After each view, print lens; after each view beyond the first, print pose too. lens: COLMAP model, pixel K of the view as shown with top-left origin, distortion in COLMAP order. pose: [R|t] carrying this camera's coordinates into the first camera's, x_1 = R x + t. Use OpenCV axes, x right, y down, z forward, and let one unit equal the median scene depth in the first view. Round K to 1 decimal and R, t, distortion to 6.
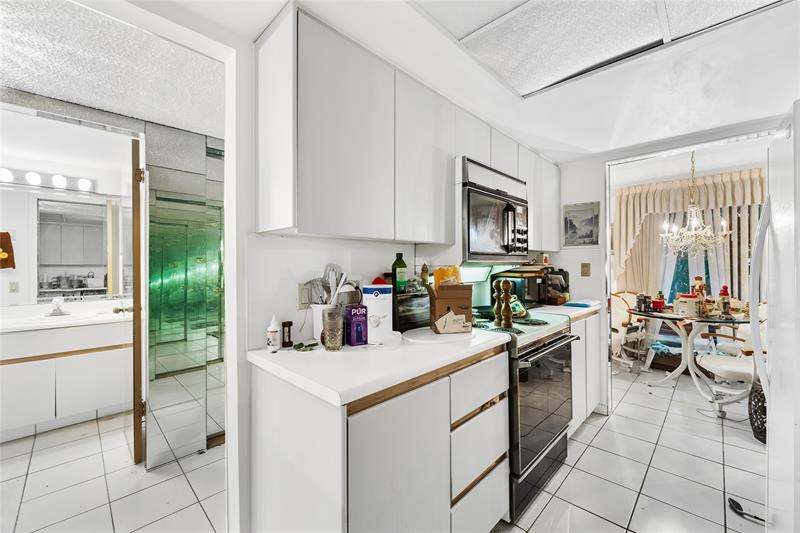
lens RADIAL K [[324.2, 0, 398.1], [0, 324.2, 263.7], [0, 0, 1]] dist [-0.001472, -0.000225]
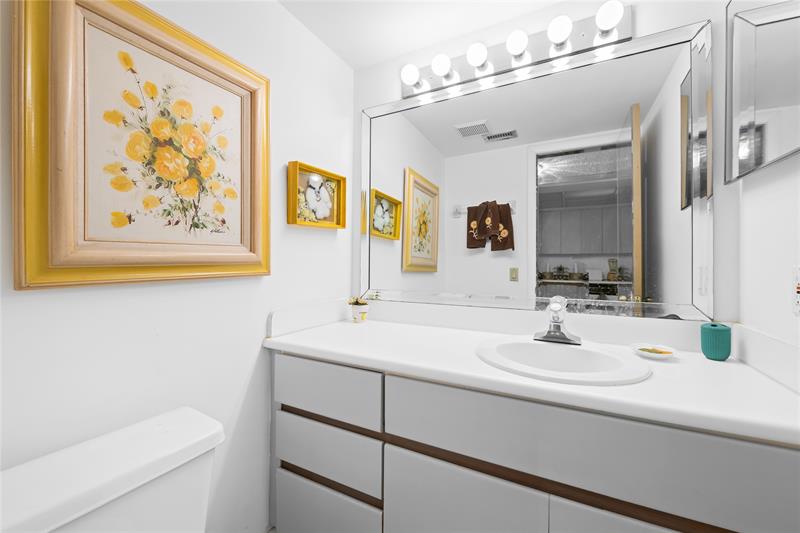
lens RADIAL K [[324.2, 0, 397.6], [0, 324.2, 262.6], [0, 0, 1]] dist [-0.001472, -0.000225]
pose [[0.293283, 0.006063, -0.956006, -0.460822], [0.000942, 0.999978, 0.006631, 0.032235], [0.956025, -0.002846, 0.293271, 0.440652]]
